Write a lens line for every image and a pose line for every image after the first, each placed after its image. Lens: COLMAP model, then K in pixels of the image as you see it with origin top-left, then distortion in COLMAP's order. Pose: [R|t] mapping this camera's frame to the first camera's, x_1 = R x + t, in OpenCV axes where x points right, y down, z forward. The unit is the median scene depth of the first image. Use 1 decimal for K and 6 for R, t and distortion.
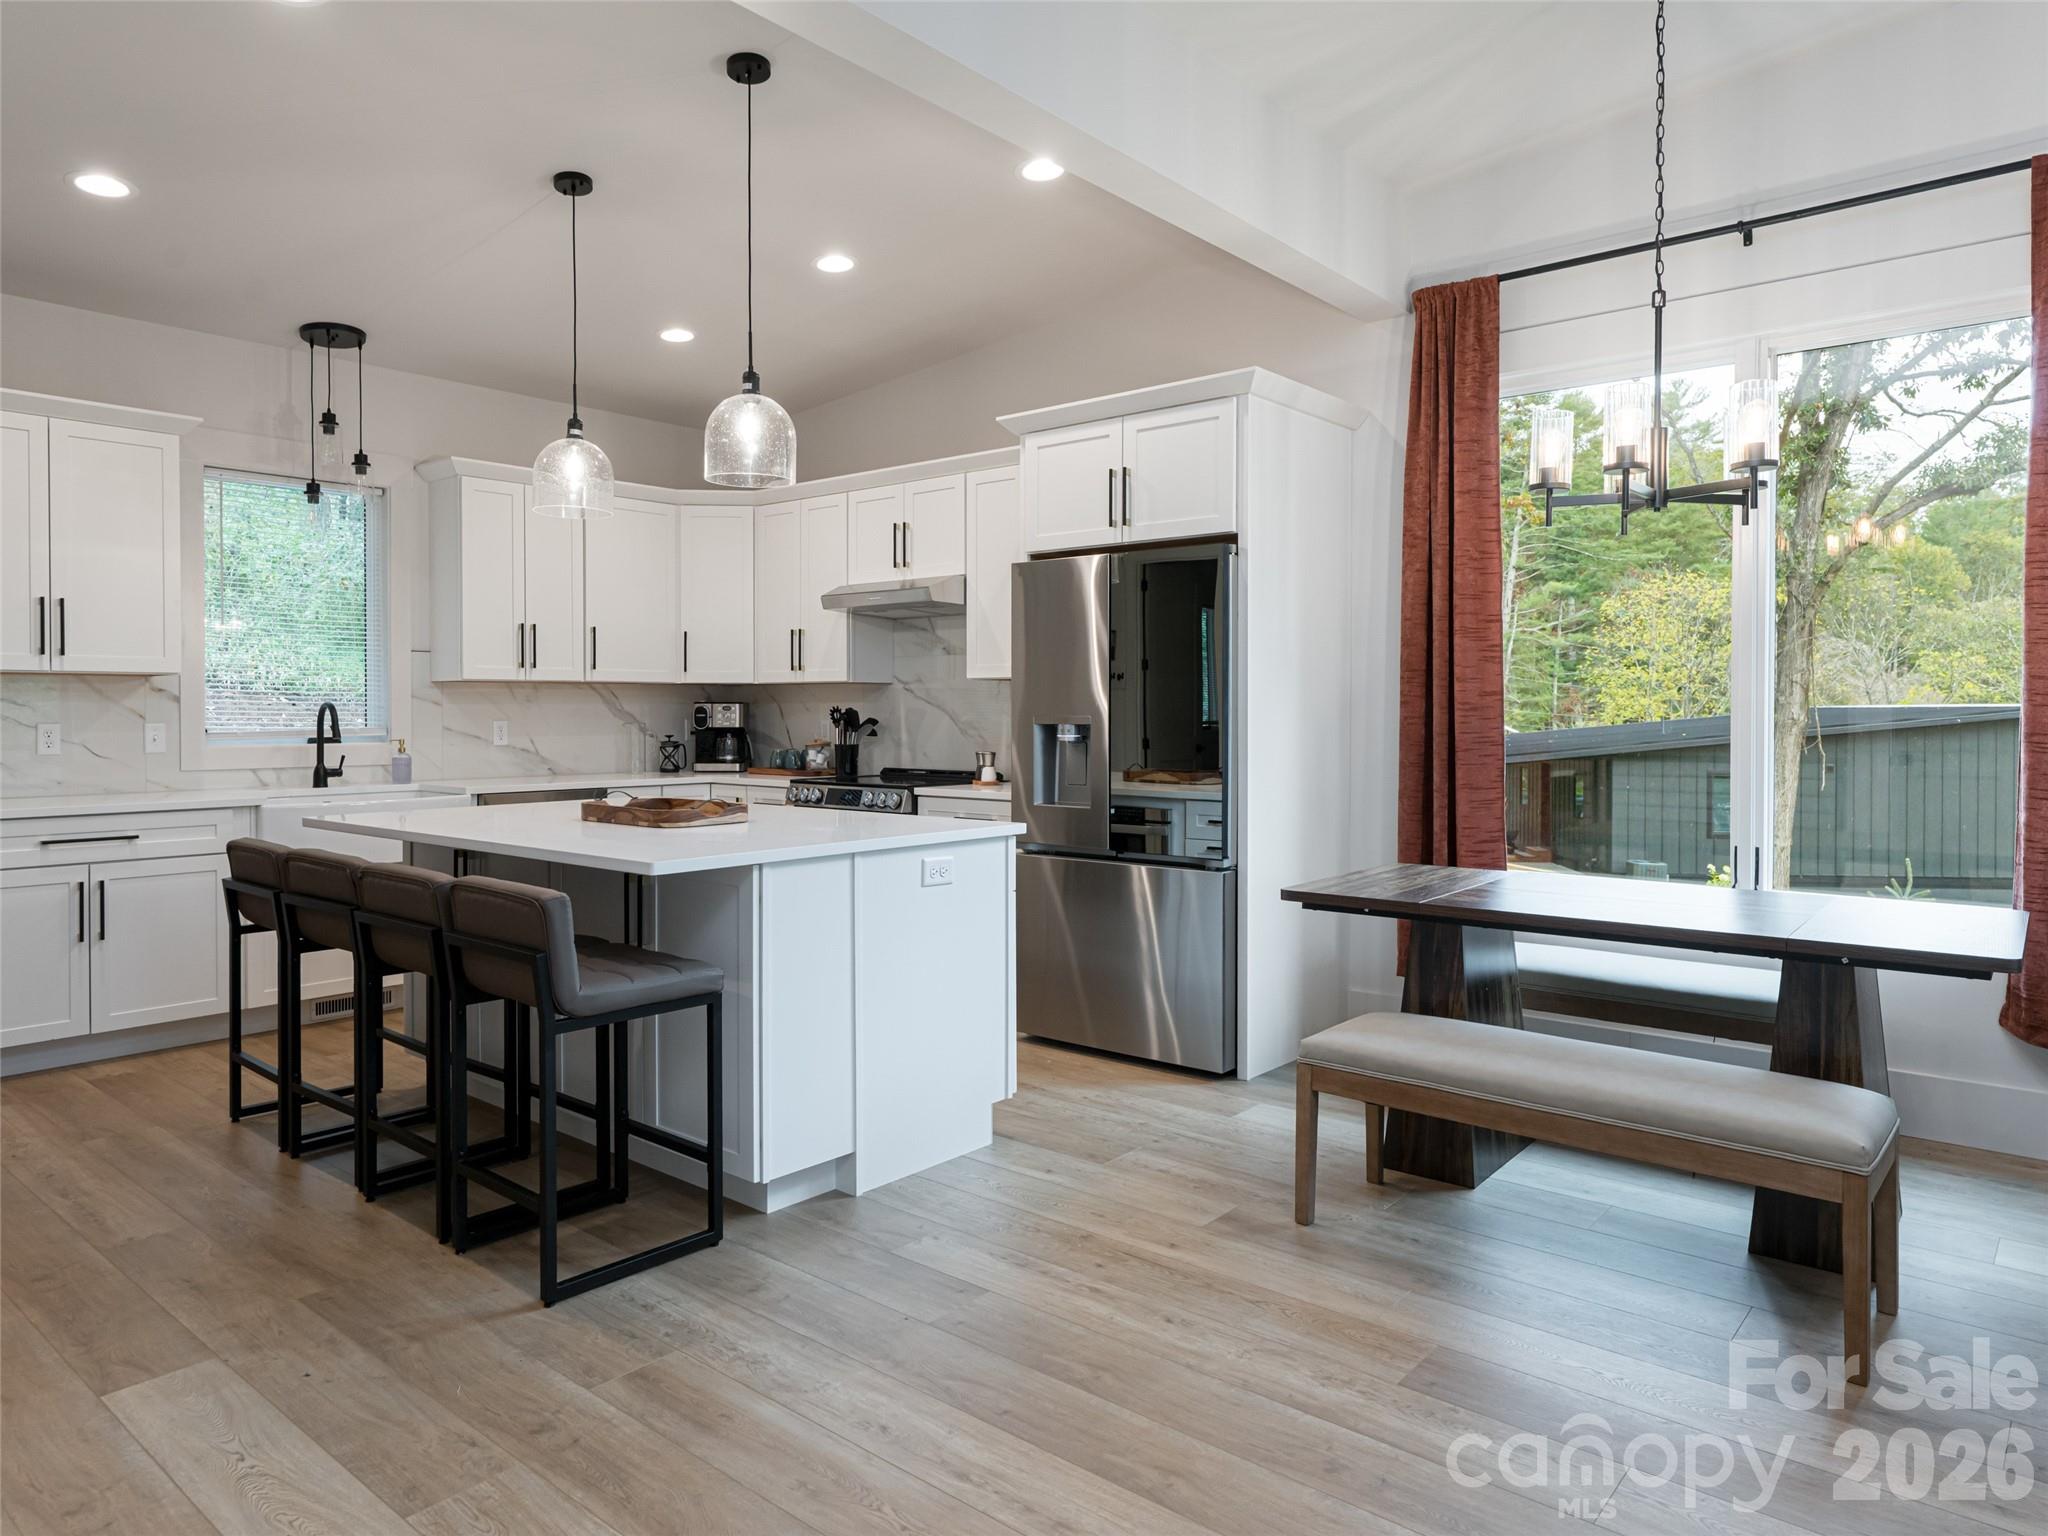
lens RADIAL K [[1286.3, 0, 1029.8], [0, 1286.3, 826.6], [0, 0, 1]] dist [0.004227, 0.001318]
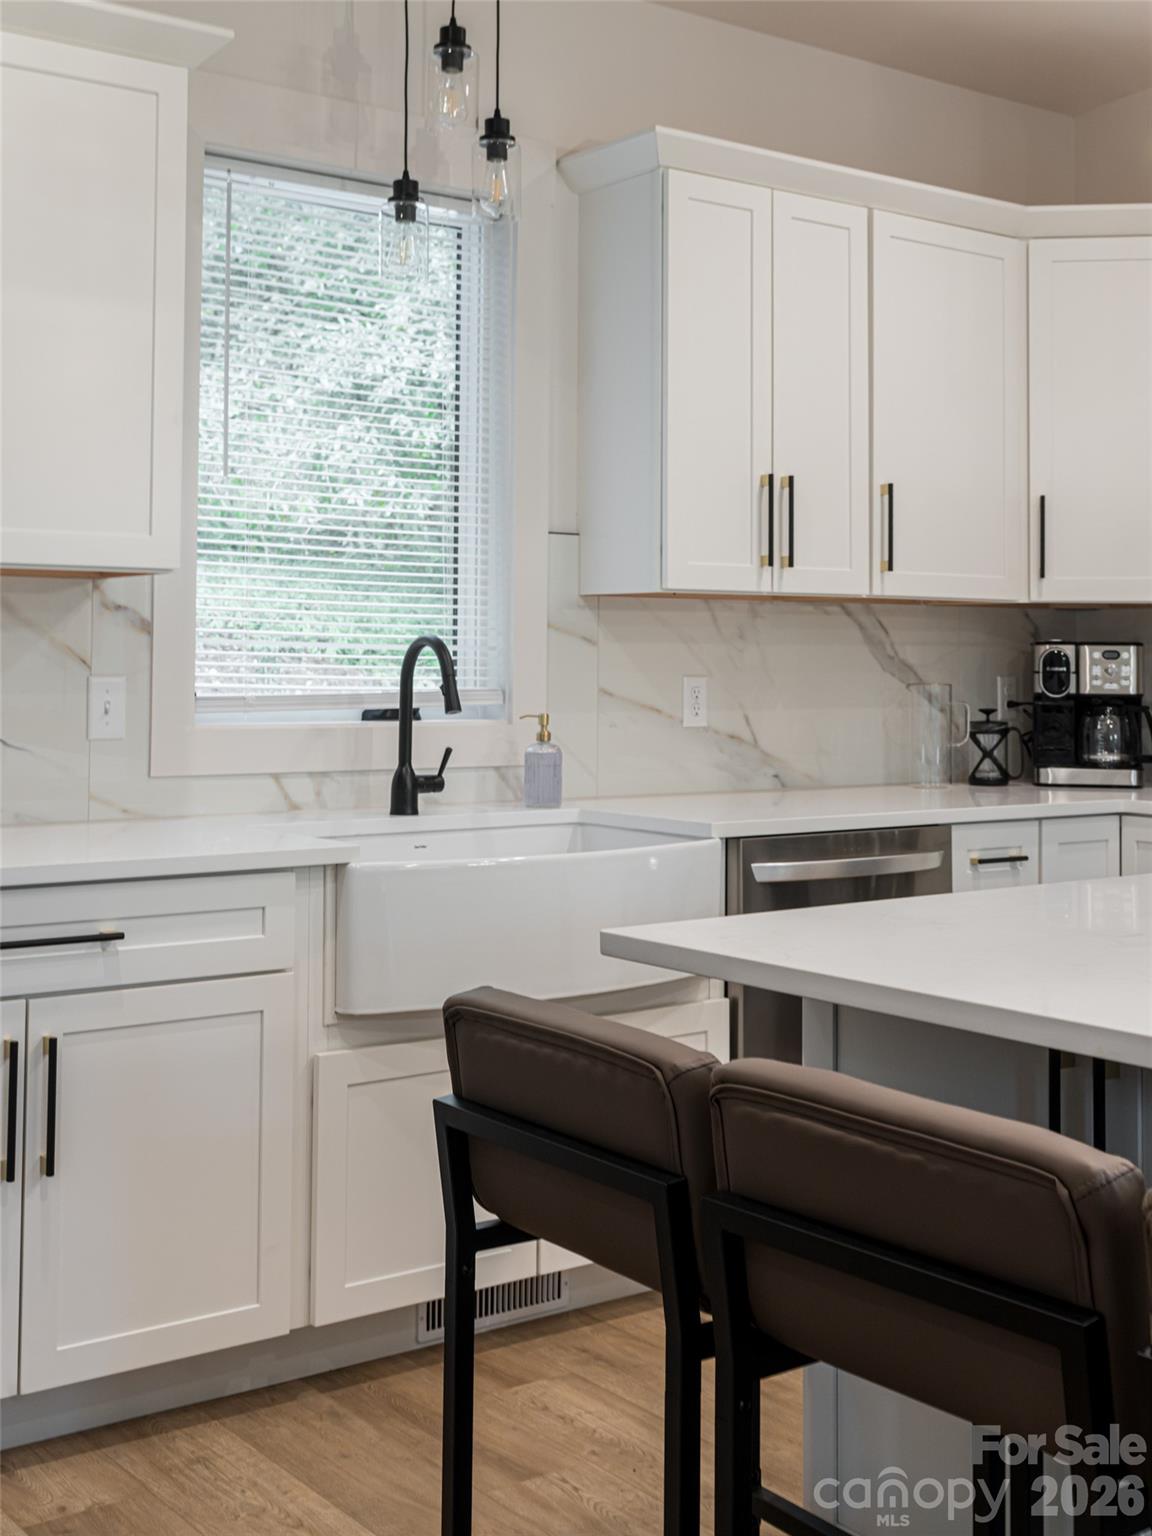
lens RADIAL K [[1788.7, 0, 576.0], [0, 1788.7, 768.0], [0, 0, 1]] dist [0.002820, 0.006102]
pose [[0.979587, 0.020433, -0.199981, -0.329898], [-0.026553, 0.999256, -0.027968, -0.028430], [0.199261, 0.032707, 0.979401, 0.339646]]
